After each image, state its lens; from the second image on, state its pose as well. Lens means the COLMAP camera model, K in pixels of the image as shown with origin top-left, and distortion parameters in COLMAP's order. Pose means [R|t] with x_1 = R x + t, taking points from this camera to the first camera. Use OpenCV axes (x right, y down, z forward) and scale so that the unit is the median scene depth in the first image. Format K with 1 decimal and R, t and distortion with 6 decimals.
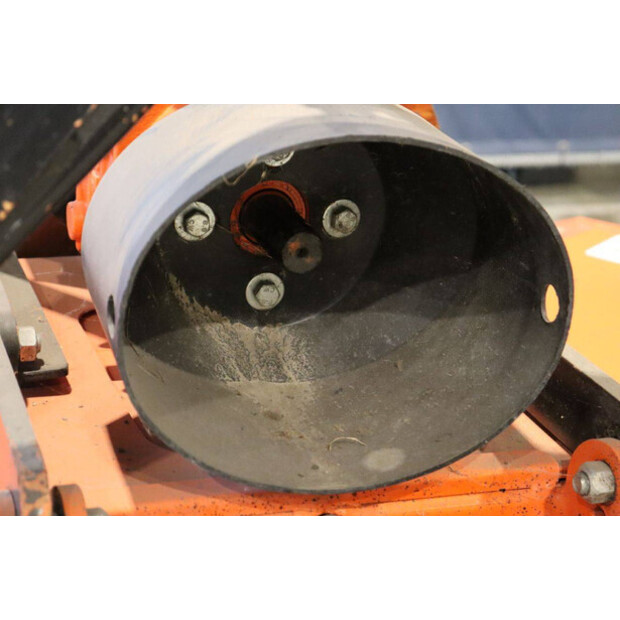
lens RADIAL K [[1434.3, 0, 313.8], [0, 1434.3, 310.6], [0, 0, 1]] dist [0.391018, 0.000000]
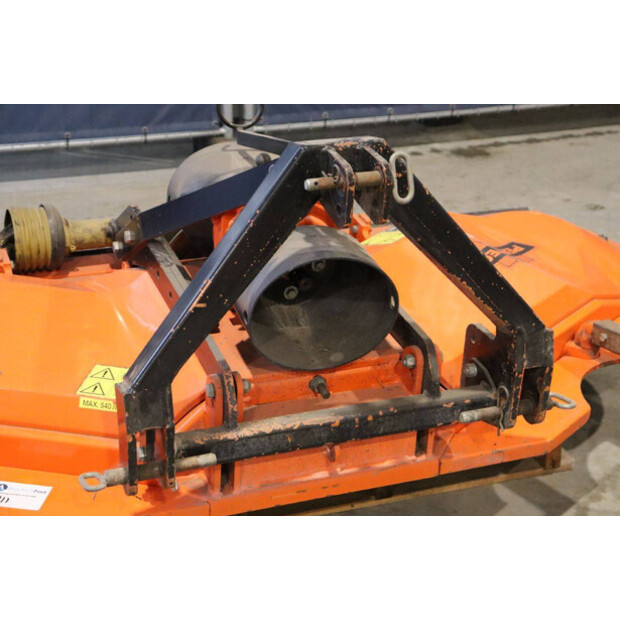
lens RADIAL K [[1201.9, 0, 311.3], [0, 1201.9, 310.6], [0, 0, 1]] dist [0.274497, 0.000000]
pose [[0.999270, -0.034219, 0.017011, -0.036907], [0.031765, 0.991258, 0.128055, -0.277045], [-0.021244, -0.127421, 0.991621, -1.273786]]
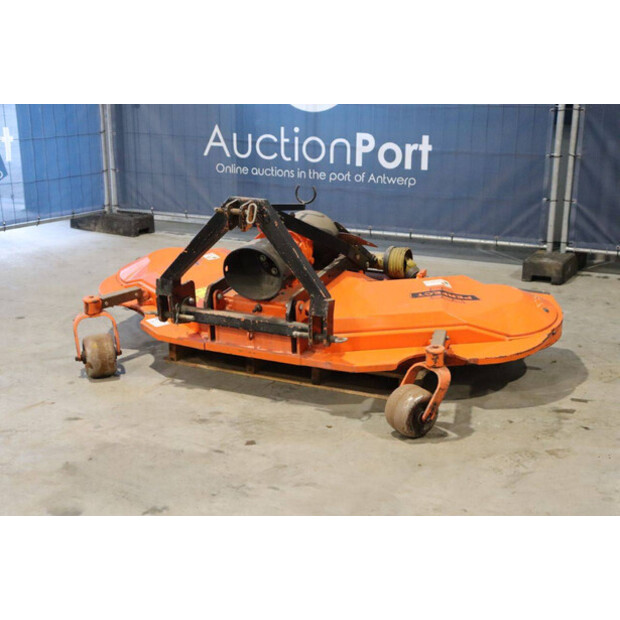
lens RADIAL K [[925.0, 0, 311.2], [0, 925.0, 324.6], [0, 0, 1]] dist [0.071330, 0.000000]
pose [[0.721292, 0.172167, -0.670892, 2.815820], [-0.156915, 0.984048, 0.083828, -0.146044], [0.674622, 0.044809, 0.736802, -1.799899]]
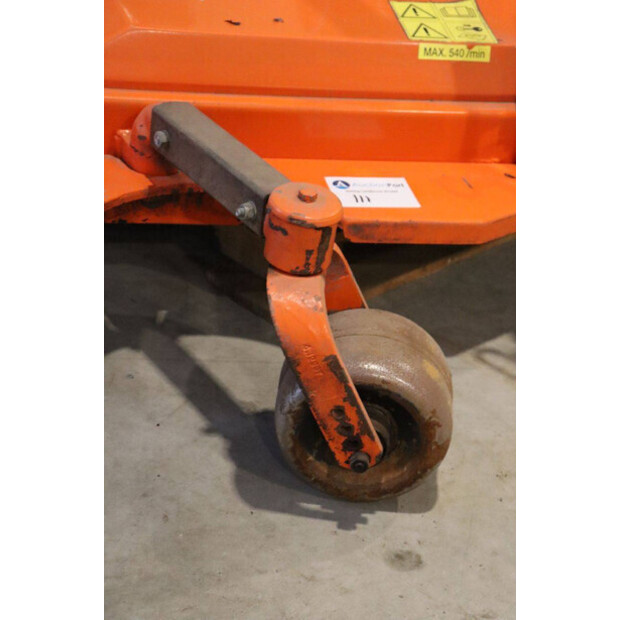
lens RADIAL K [[1434.3, 0, 309.2], [0, 1434.3, 307.8], [0, 0, 1]] dist [0.391018, 0.000000]
pose [[0.923077, -0.174808, 0.342595, -1.221117], [0.065672, 0.949301, 0.307432, -0.101135], [-0.378967, -0.261284, 0.887758, -0.710404]]
